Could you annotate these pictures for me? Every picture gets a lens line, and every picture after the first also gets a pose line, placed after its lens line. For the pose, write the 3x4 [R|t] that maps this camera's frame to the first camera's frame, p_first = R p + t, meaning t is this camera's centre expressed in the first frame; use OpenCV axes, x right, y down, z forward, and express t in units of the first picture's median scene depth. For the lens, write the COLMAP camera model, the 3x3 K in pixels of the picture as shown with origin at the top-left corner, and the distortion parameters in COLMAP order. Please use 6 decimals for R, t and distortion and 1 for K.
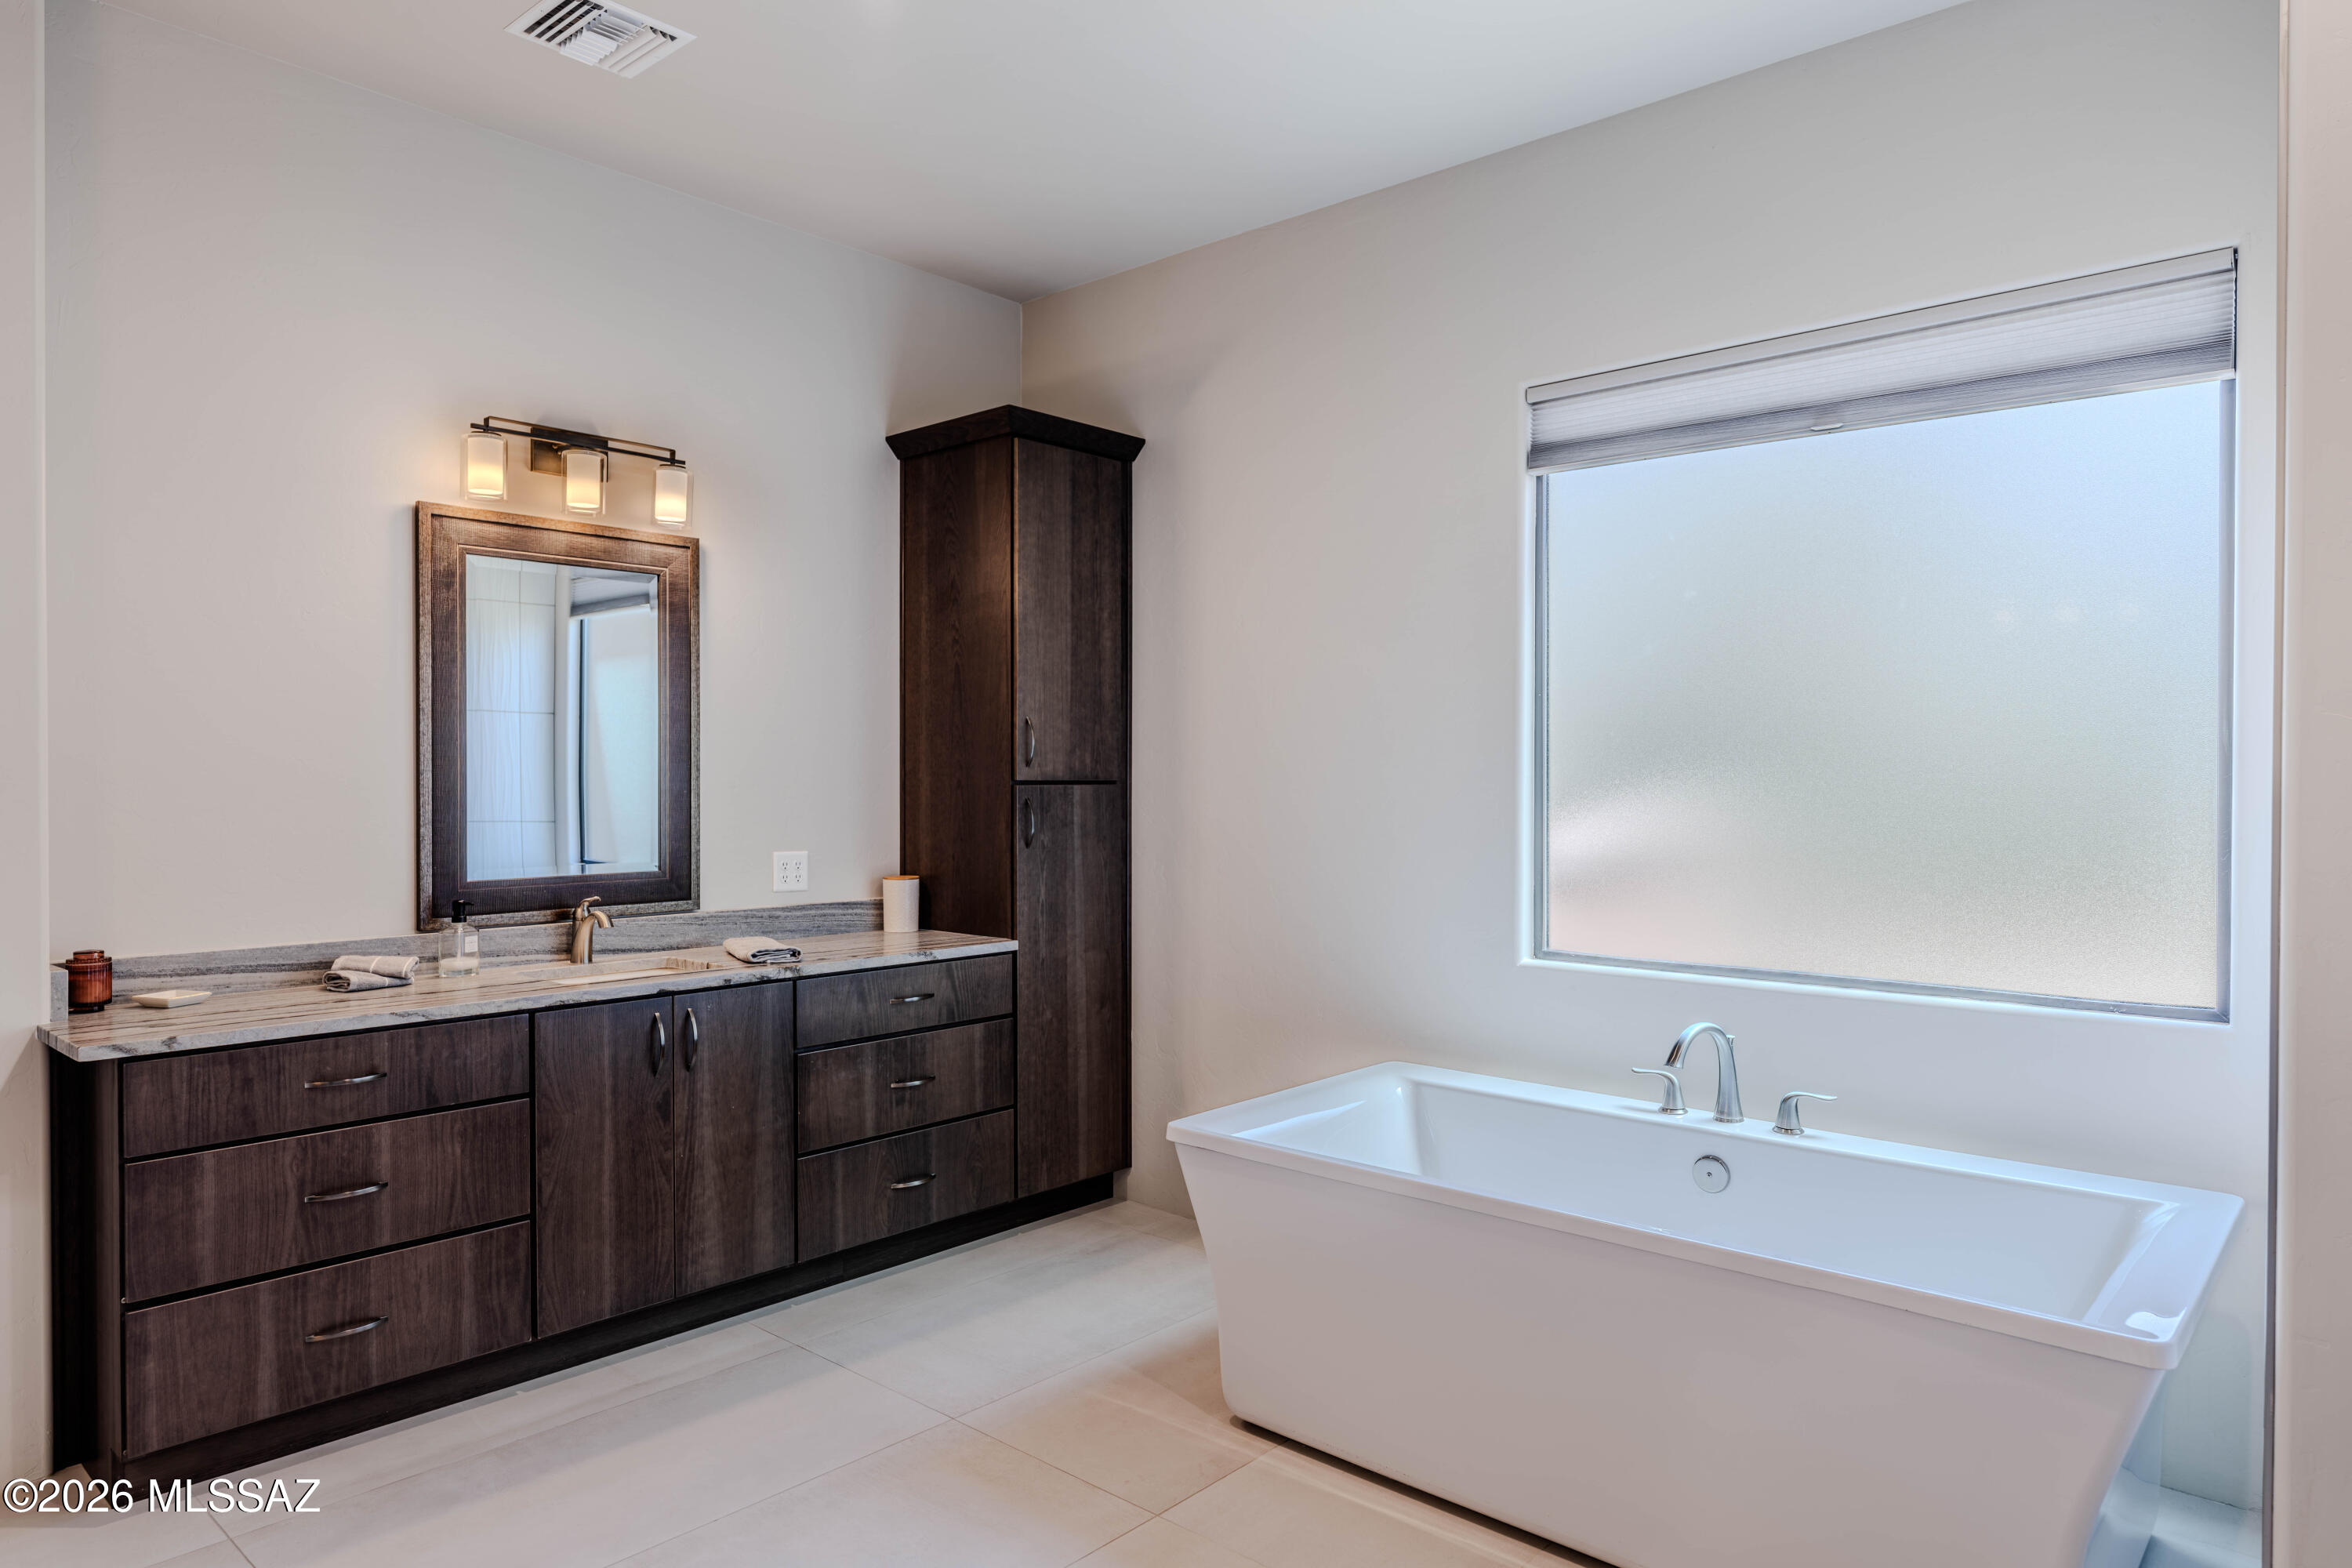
lens RADIAL K [[1432.2, 0, 1176.8], [0, 1432.2, 781.1], [0, 0, 1]] dist [0.000214, 0.000130]
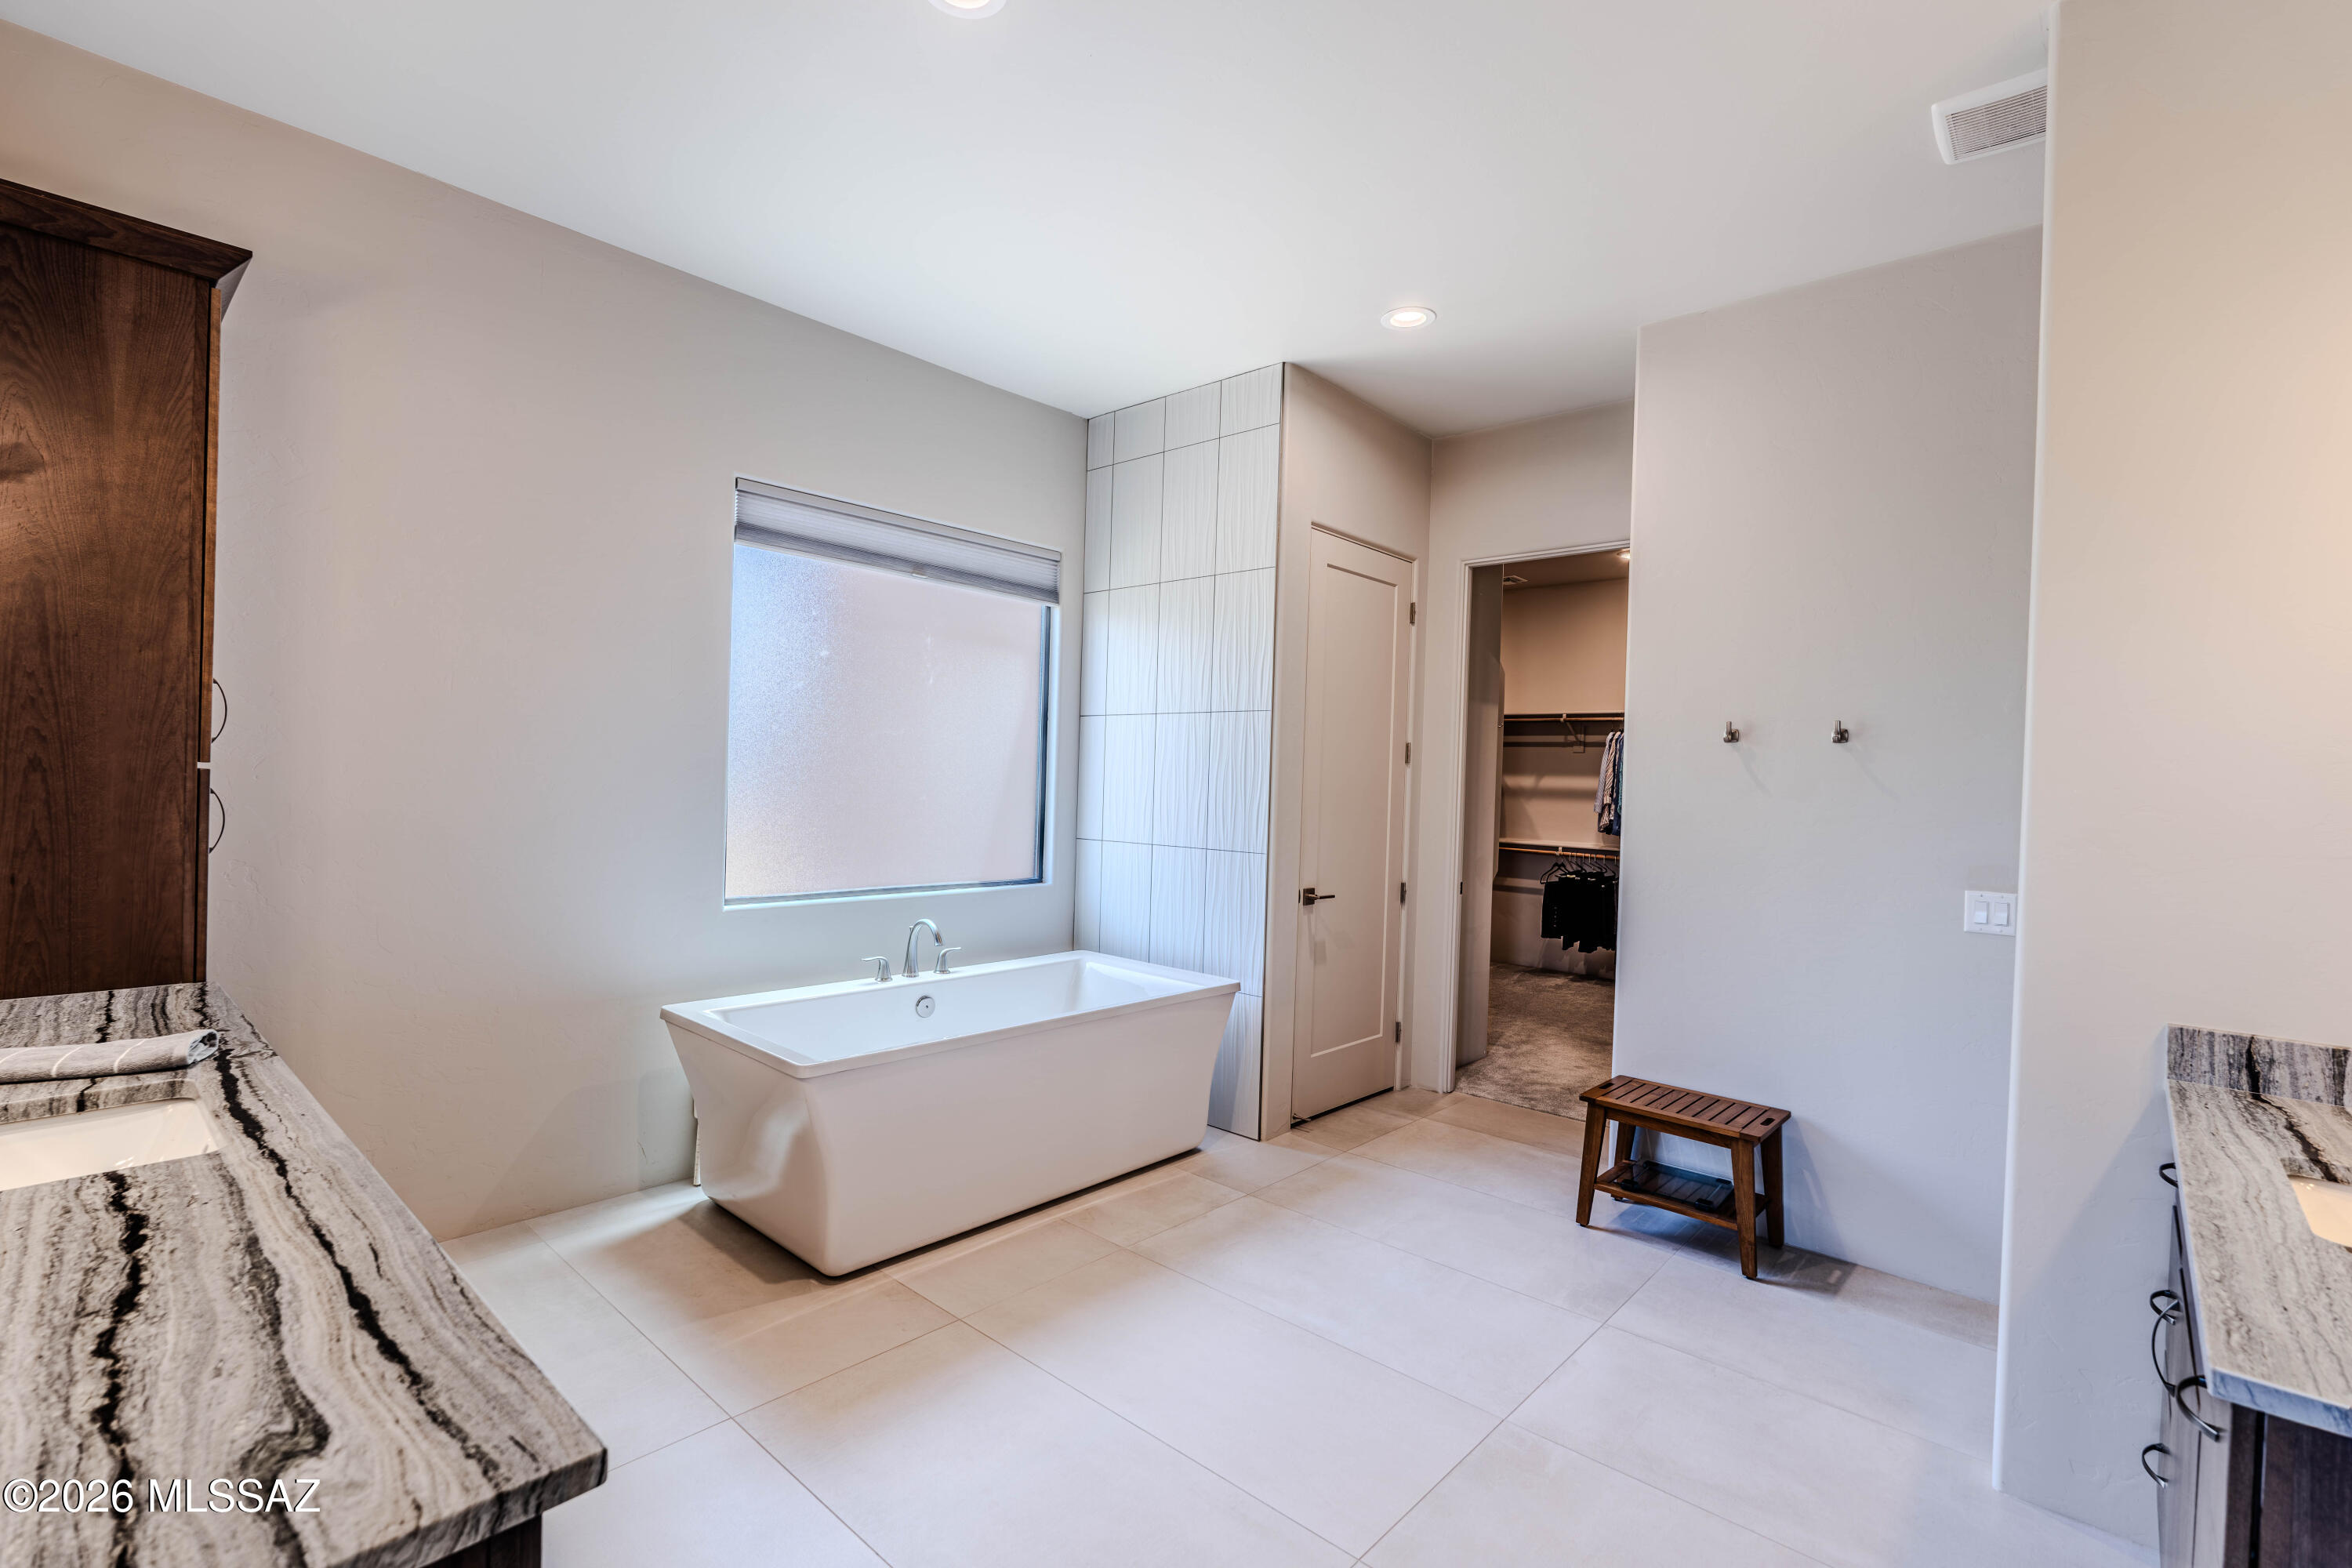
lens RADIAL K [[1027.6, 0, 1183.3], [0, 1027.6, 788.9], [0, 0, 1]] dist [-0.010070, 0.001675]
pose [[0.008933, -0.008845, 0.999921, -0.494965], [-0.021652, 0.999725, 0.009036, -0.001785], [-0.999726, -0.021731, 0.008739, 0.400279]]
